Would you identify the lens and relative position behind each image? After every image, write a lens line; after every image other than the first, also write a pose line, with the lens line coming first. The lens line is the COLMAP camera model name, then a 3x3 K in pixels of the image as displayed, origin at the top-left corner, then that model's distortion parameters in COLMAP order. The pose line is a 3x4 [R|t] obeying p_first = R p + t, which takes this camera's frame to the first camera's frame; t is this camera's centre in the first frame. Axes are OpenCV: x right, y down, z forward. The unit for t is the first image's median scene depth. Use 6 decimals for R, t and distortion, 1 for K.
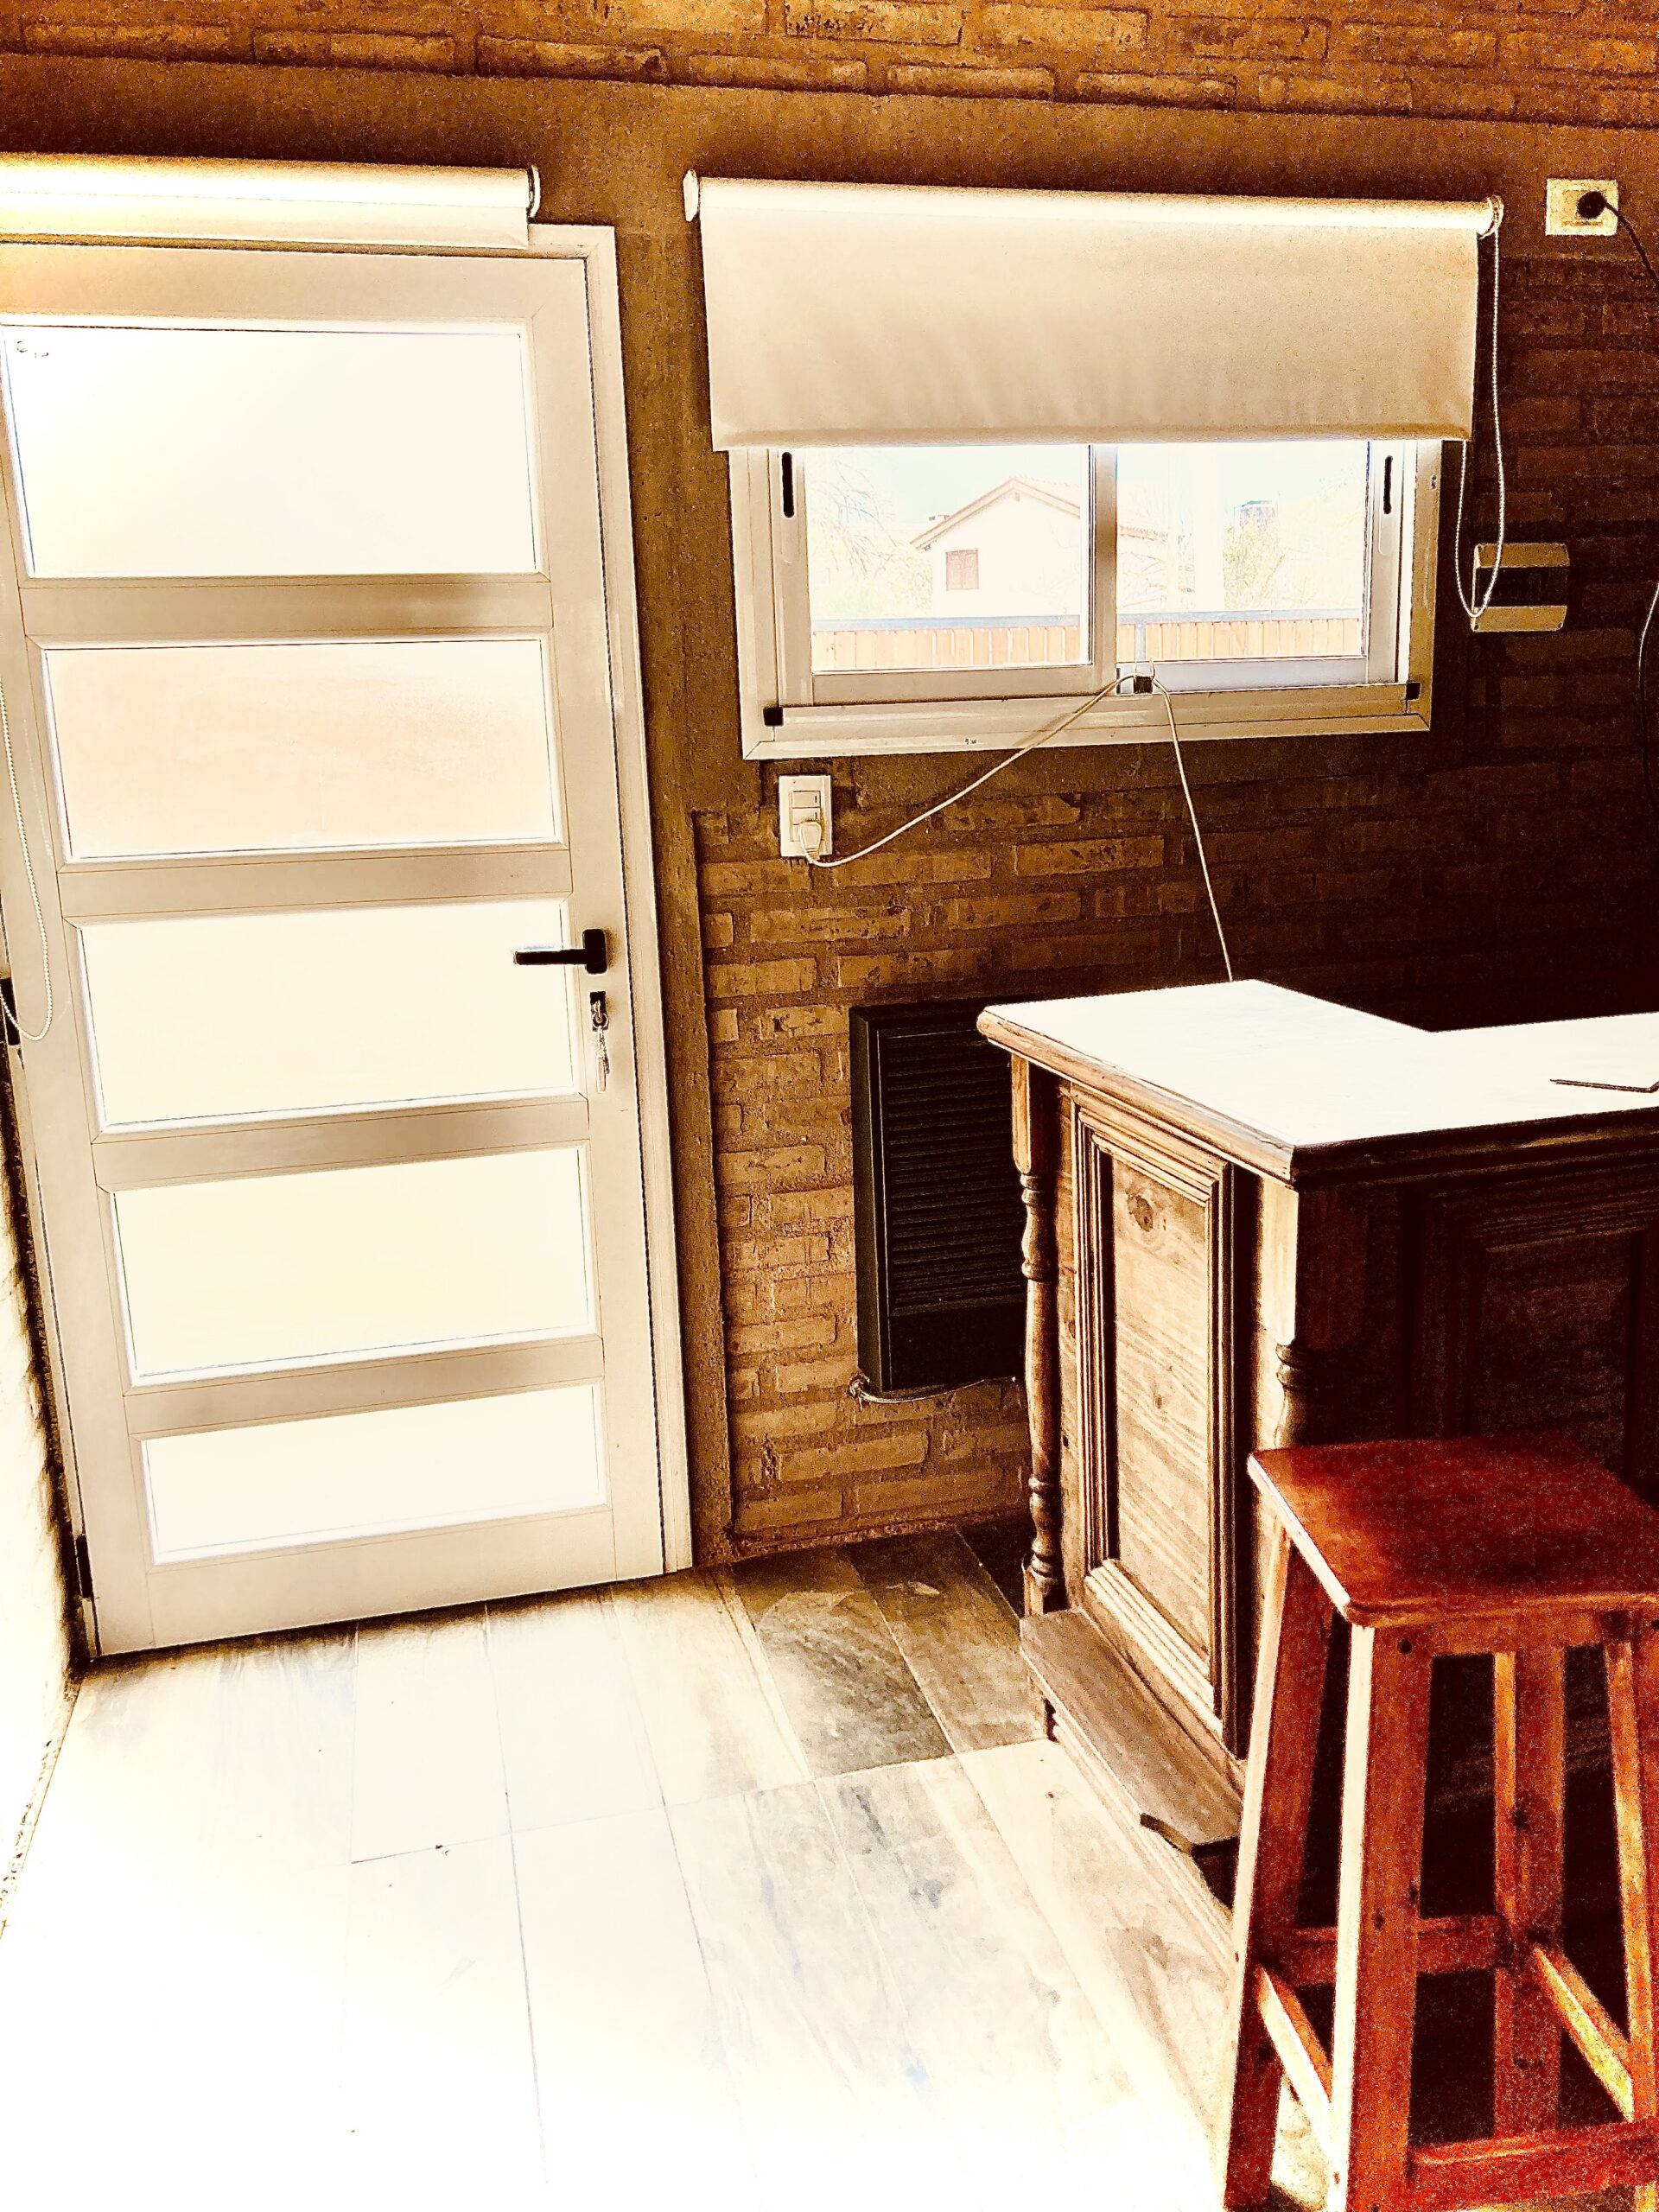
lens RADIAL K [[1800.9, 0, 878.4], [0, 1800.9, 1065.8], [0, 0, 1]] dist [0.043244, -0.041992]
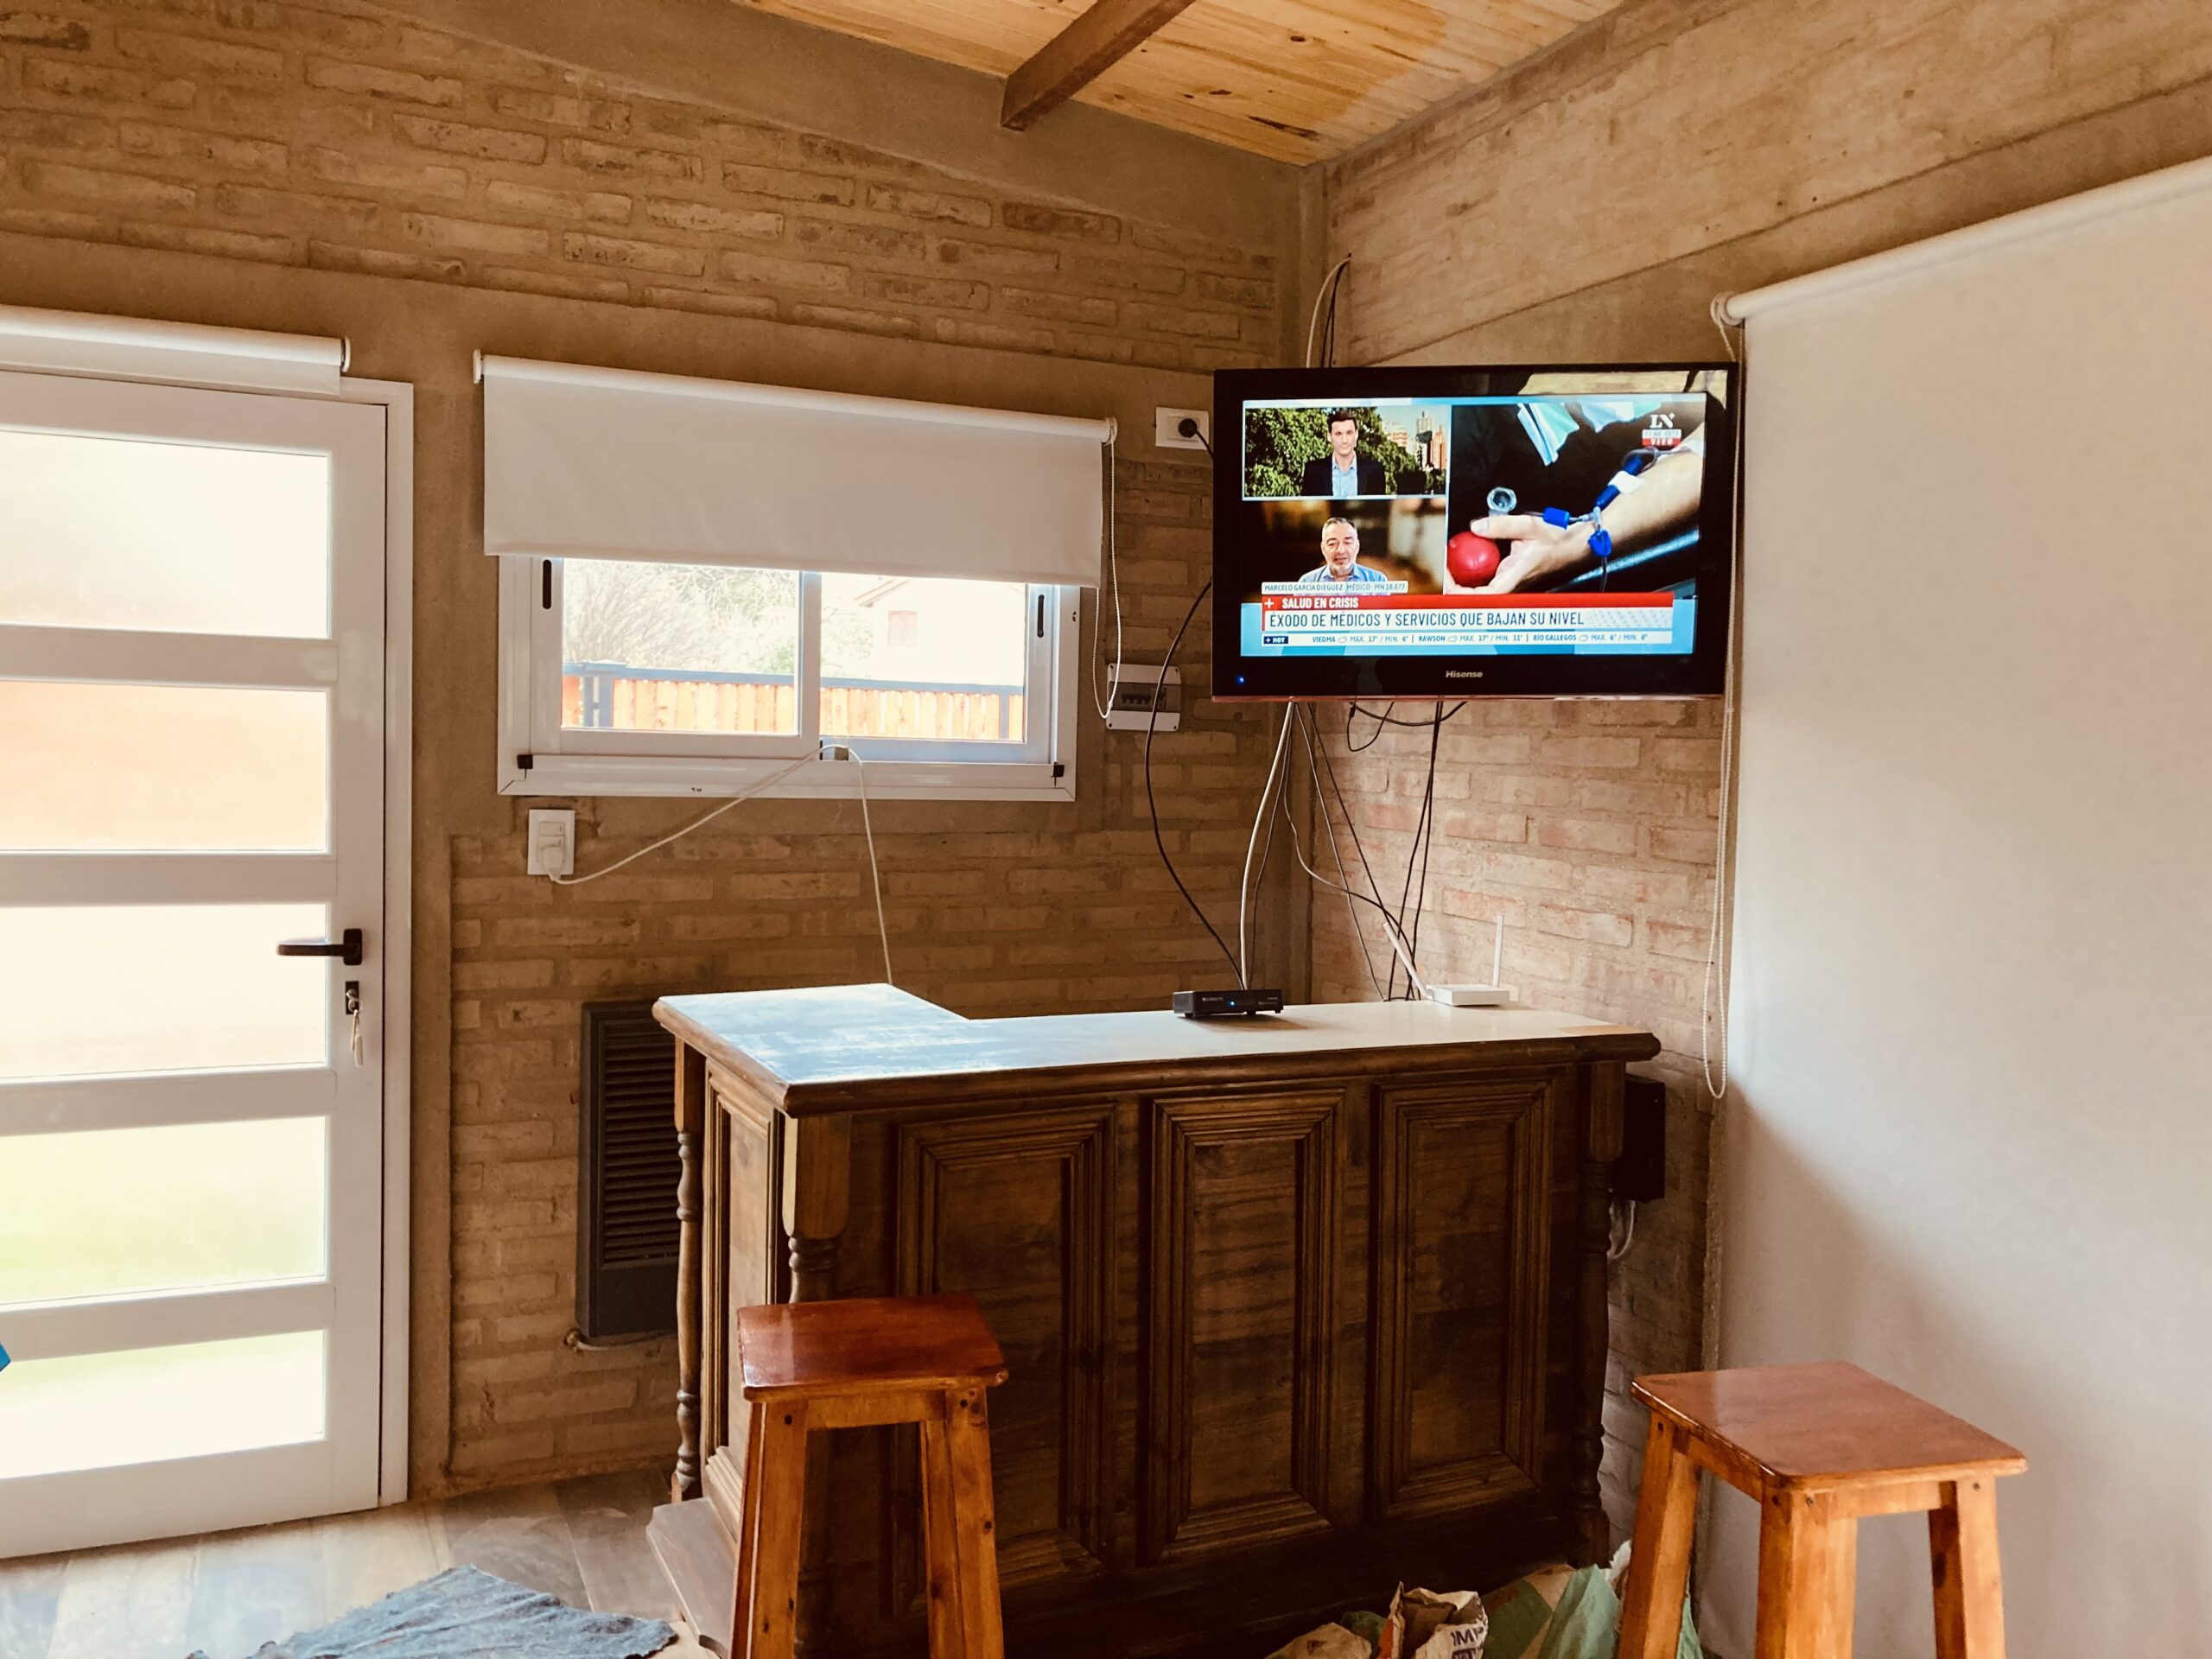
lens RADIAL K [[1800.9, 0, 1122.3], [0, 1800.9, 813.2], [0, 0, 1]] dist [0.043244, -0.041992]
pose [[0.984987, 0.050704, 0.165012, 0.139129], [-0.023198, 0.986100, -0.164527, 0.034313], [-0.171061, 0.158229, 0.972472, -0.262629]]
